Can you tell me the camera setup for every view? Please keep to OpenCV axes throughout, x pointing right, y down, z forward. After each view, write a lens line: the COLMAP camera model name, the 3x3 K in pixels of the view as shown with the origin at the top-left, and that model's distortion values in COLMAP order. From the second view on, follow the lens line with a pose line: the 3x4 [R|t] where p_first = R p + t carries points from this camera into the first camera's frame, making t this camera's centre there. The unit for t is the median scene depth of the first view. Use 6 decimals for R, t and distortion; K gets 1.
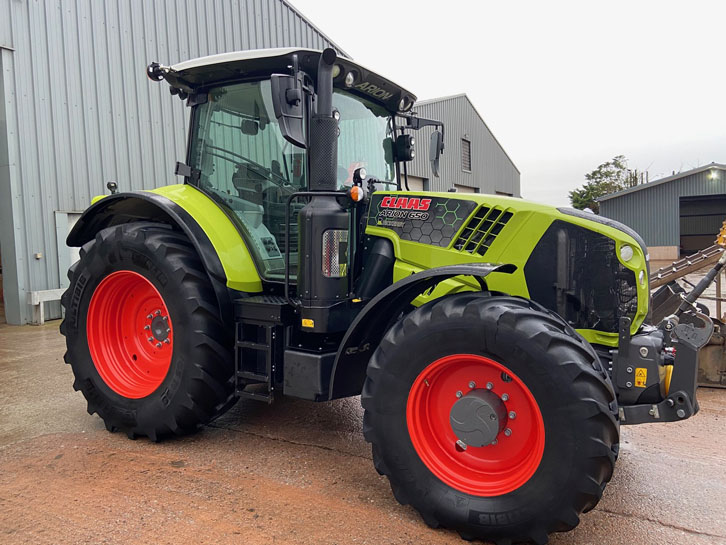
lens RADIAL K [[547.8, 0, 363.0], [0, 547.8, 272.5], [0, 0, 1]] dist [0.118855, -0.140090]
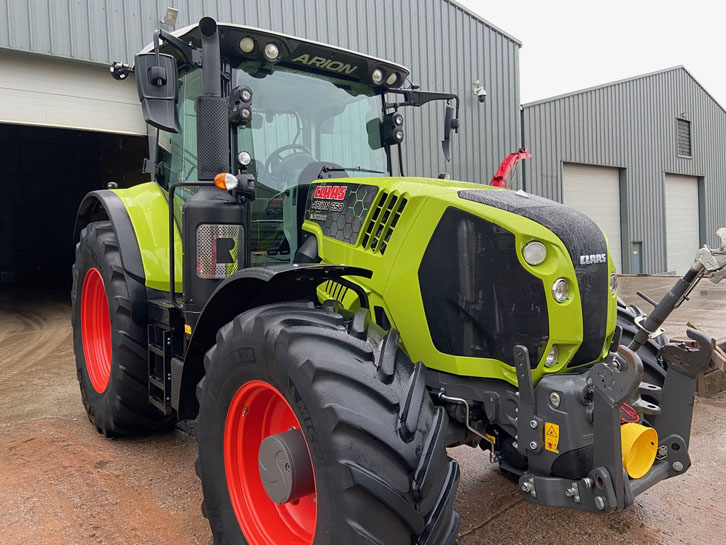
lens RADIAL K [[547.8, 0, 363.0], [0, 547.8, 272.5], [0, 0, 1]] dist [0.118855, -0.140090]
pose [[0.925851, 0.017932, -0.377464, 0.468103], [-0.018987, 0.999819, 0.000927, -0.005824], [0.377413, 0.006308, 0.926024, 0.256874]]
